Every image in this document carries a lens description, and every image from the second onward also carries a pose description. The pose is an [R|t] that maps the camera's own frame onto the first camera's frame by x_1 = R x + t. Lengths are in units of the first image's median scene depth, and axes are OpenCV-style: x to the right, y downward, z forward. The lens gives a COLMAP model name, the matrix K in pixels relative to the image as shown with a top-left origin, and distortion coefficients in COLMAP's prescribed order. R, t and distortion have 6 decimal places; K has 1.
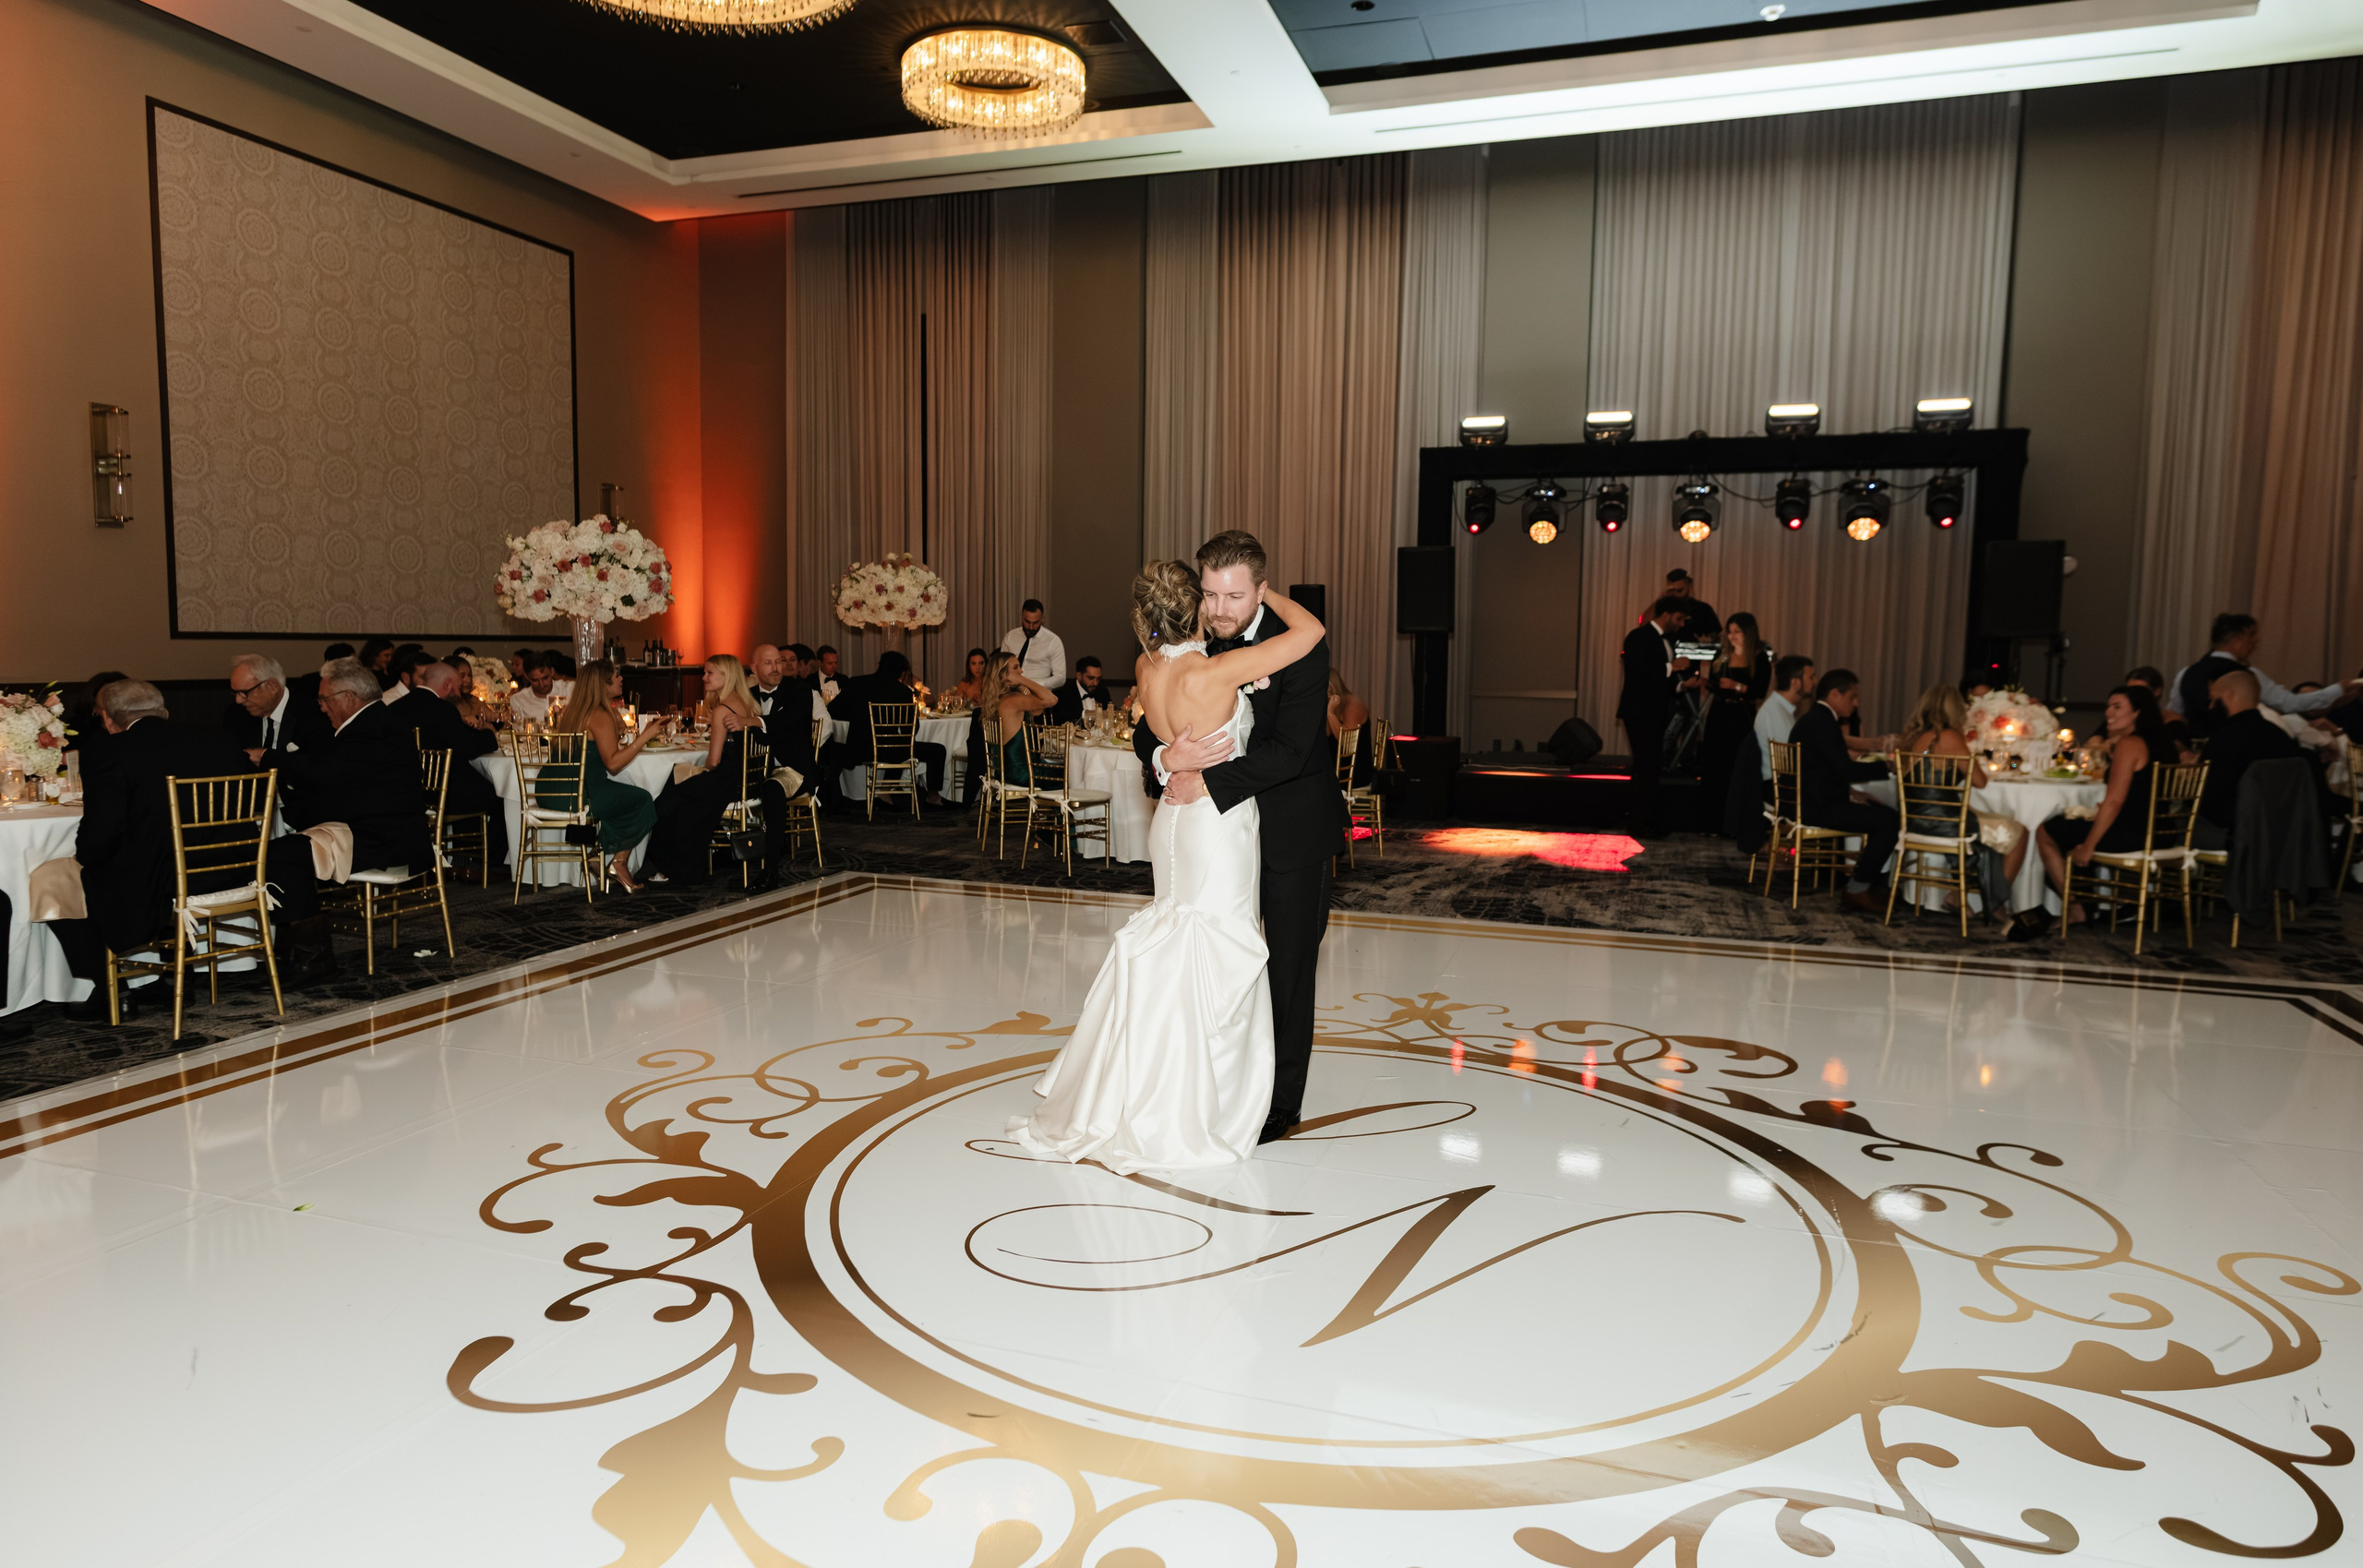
lens RADIAL K [[1435.6, 0, 1153.6], [0, 1435.6, 743.9], [0, 0, 1]] dist [-0.001333, 0.002944]
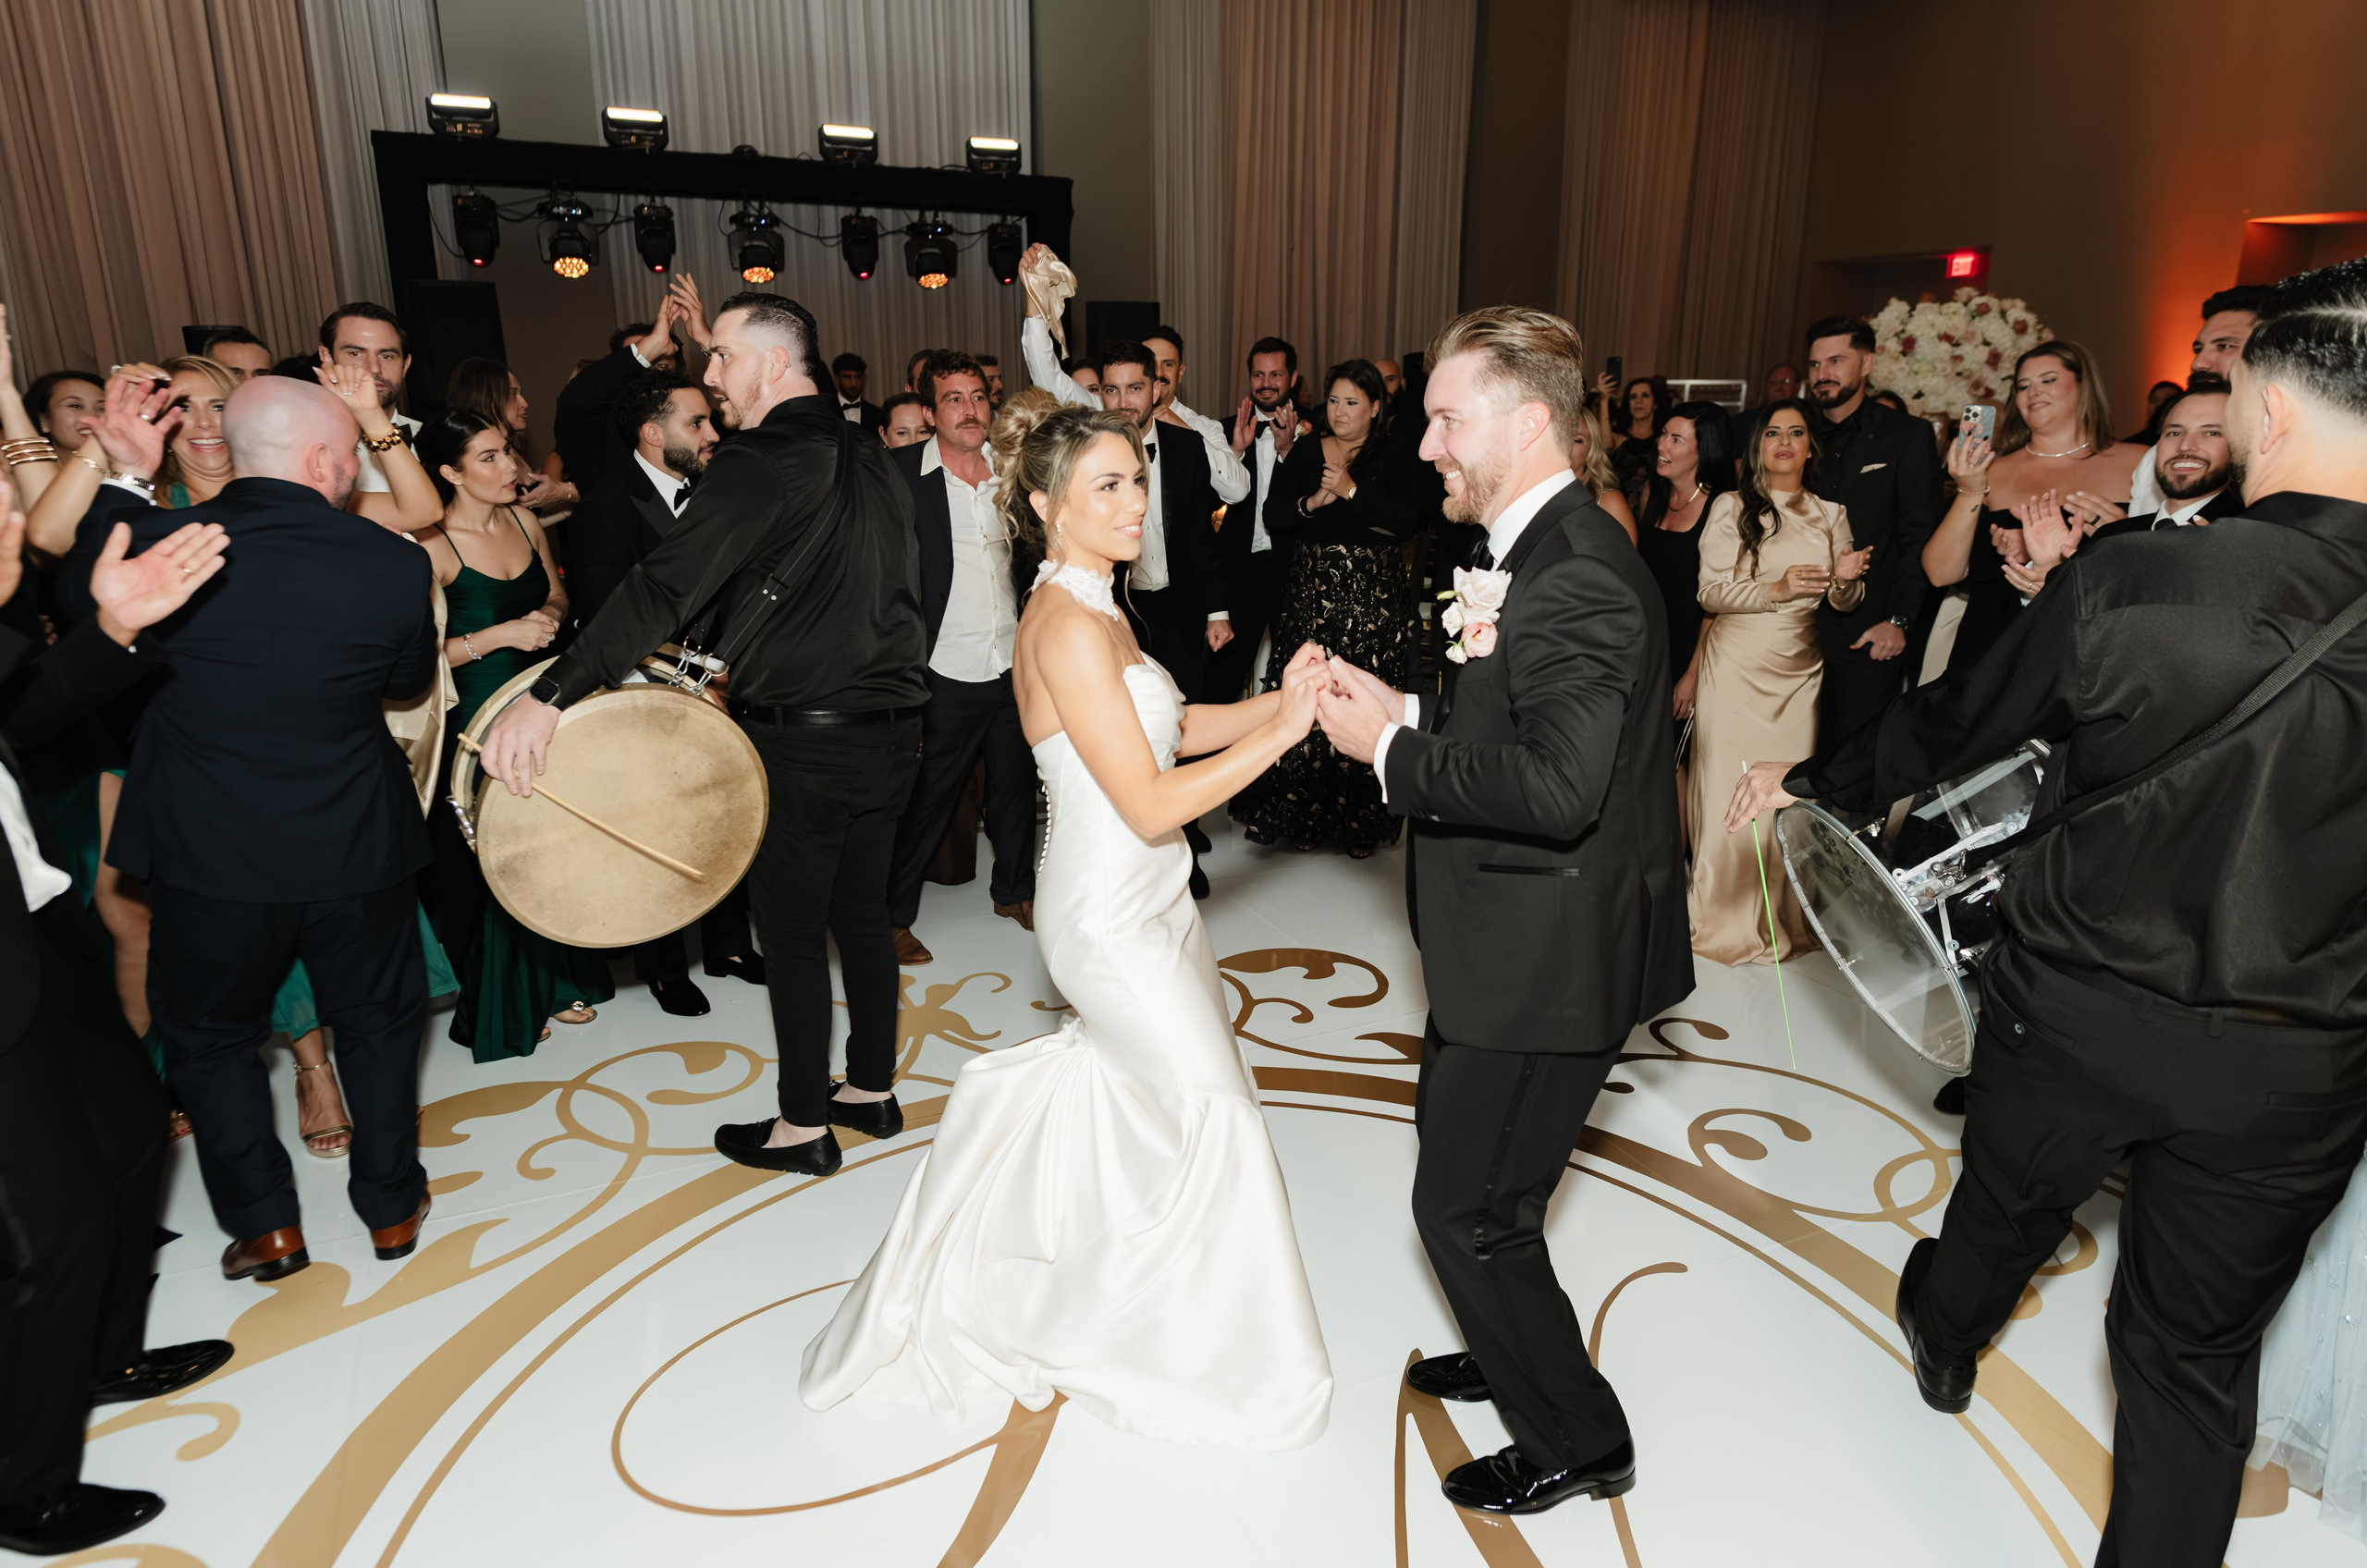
lens RADIAL K [[1422.1, 0, 1189.6], [0, 1422.1, 776.8], [0, 0, 1]] dist [-0.001249, 0.001366]
pose [[0.710043, -0.196258, 0.676256, -0.104040], [0.054483, 0.972808, 0.225116, -0.047941], [-0.702048, -0.122997, 0.701427, 0.282844]]
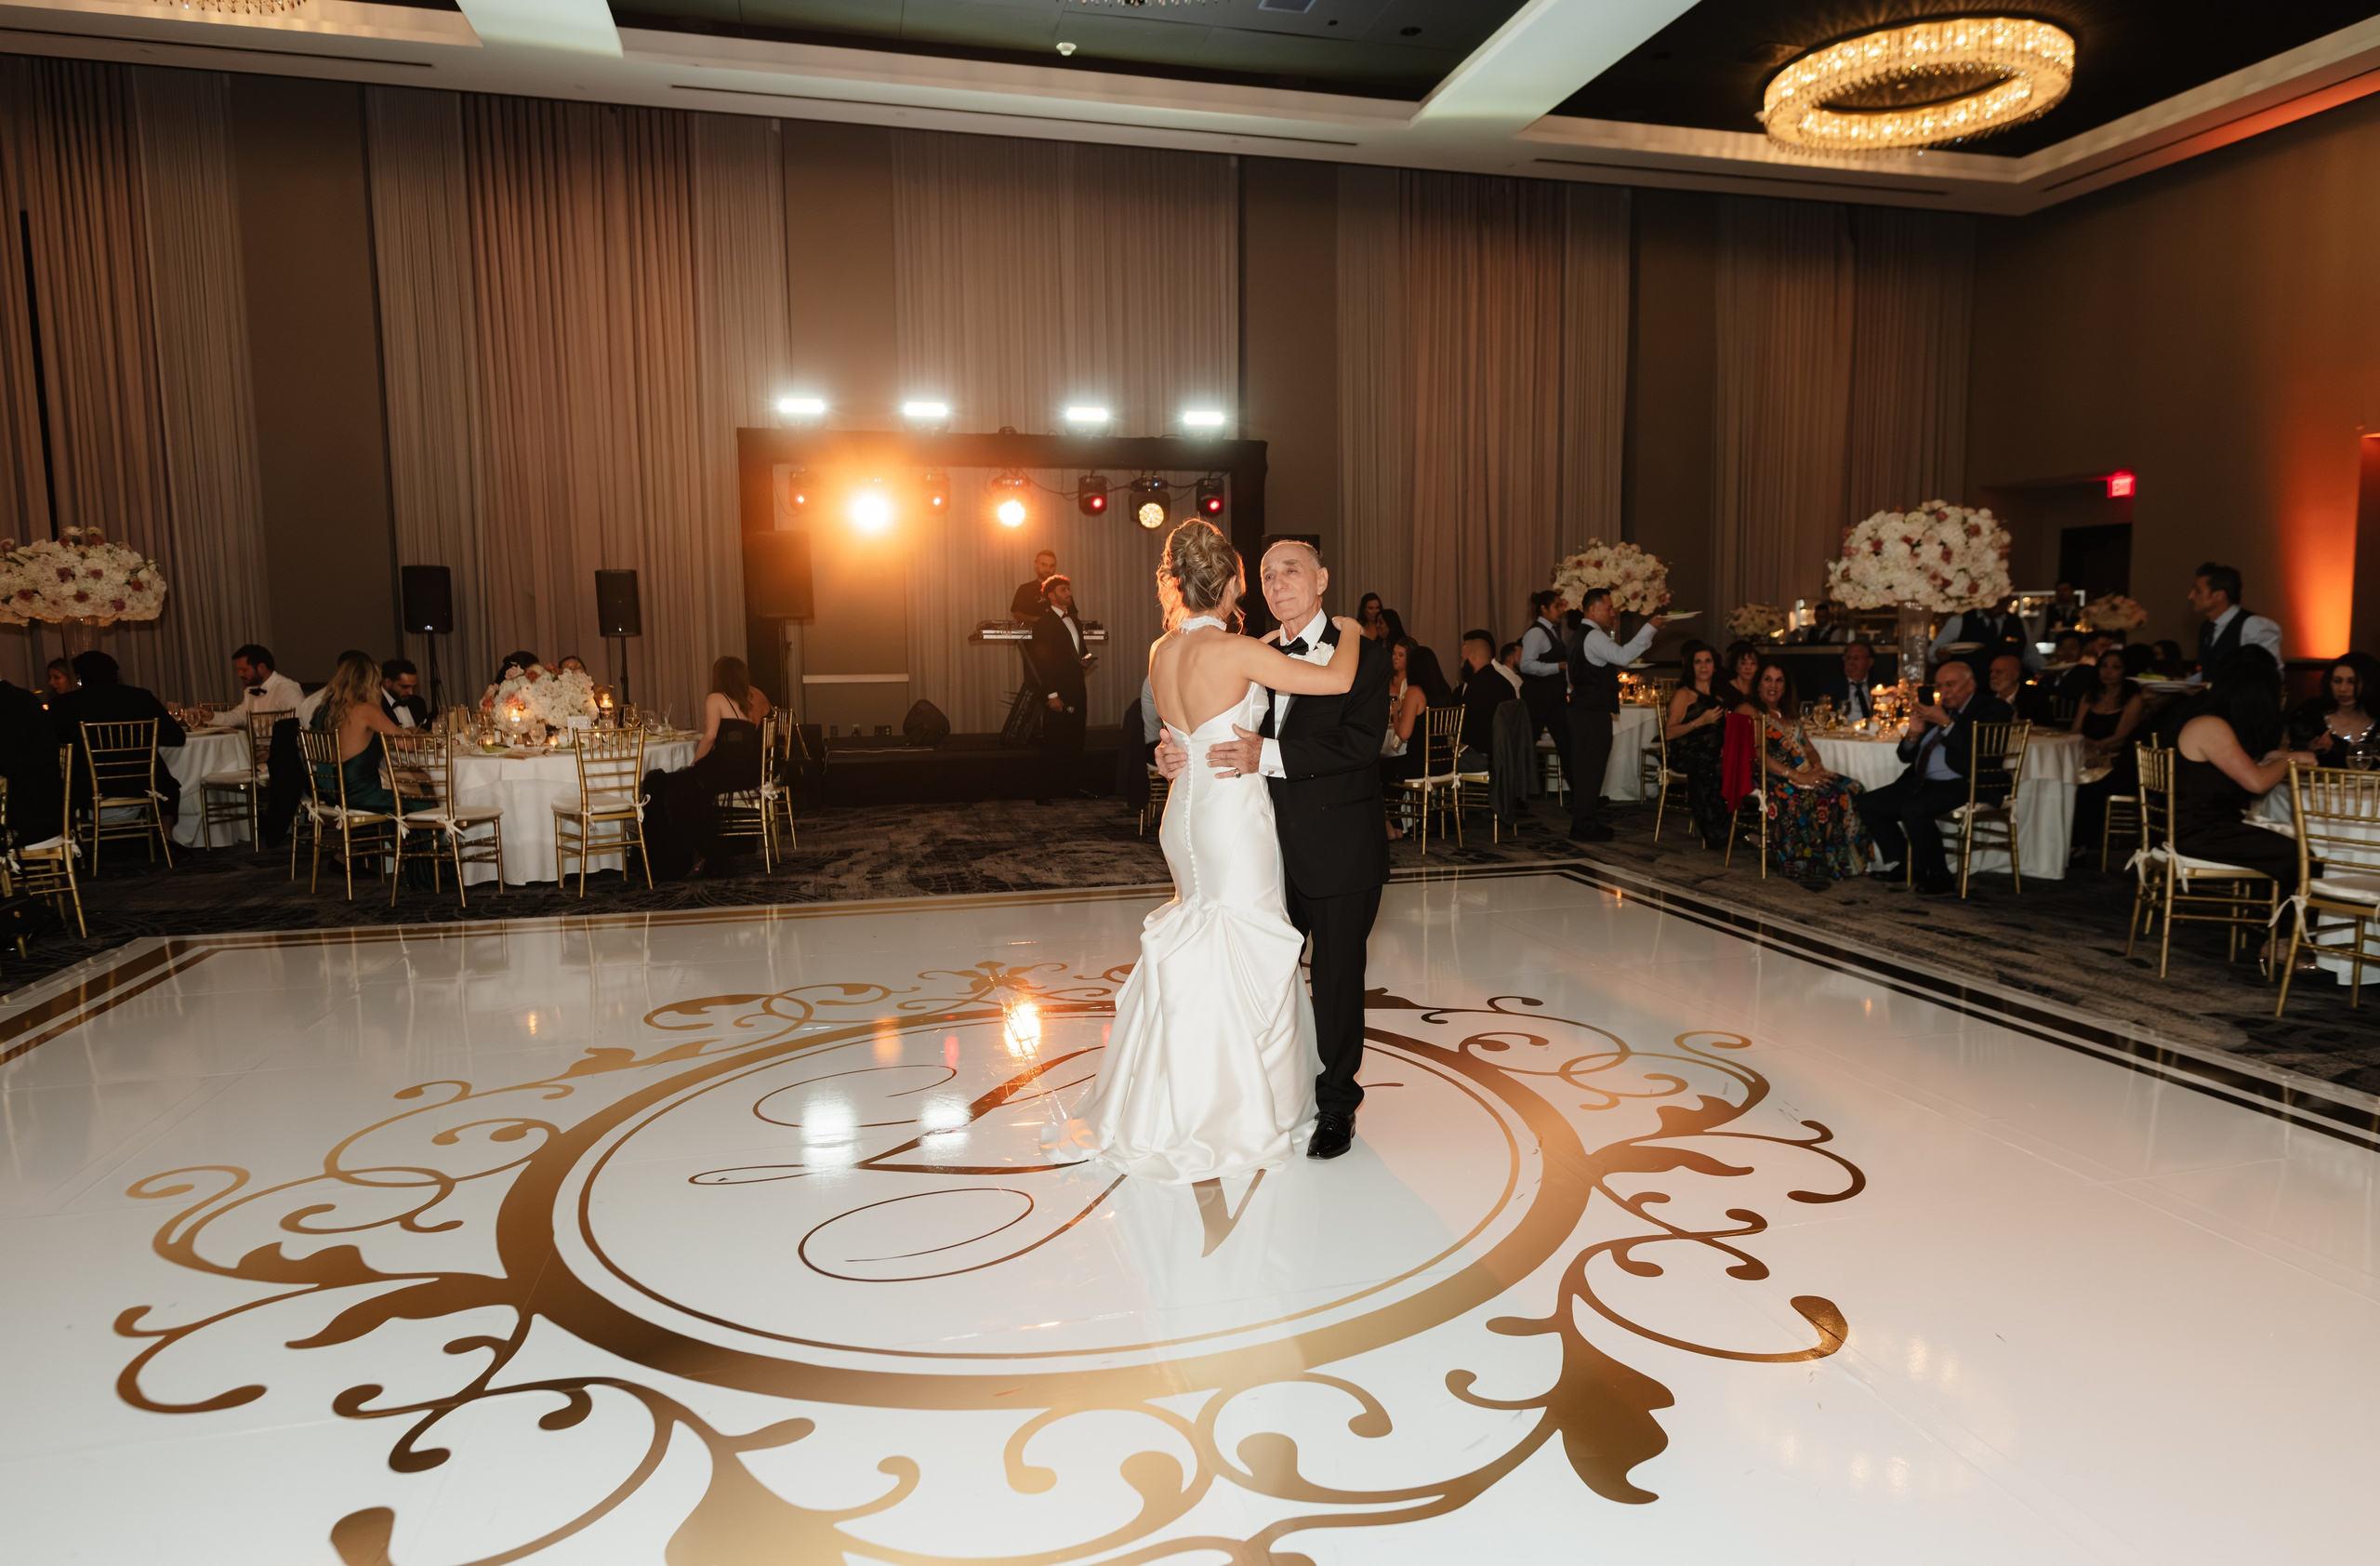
lens RADIAL K [[1446.4, 0, 1227.3], [0, 1446.4, 765.0], [0, 0, 1]] dist [0.001565, -0.000099]
pose [[0.824390, -0.072995, 0.561296, -0.163261], [0.060519, 0.997332, 0.040814, -0.000790], [-0.562778, 0.000322, 0.826608, 0.022941]]
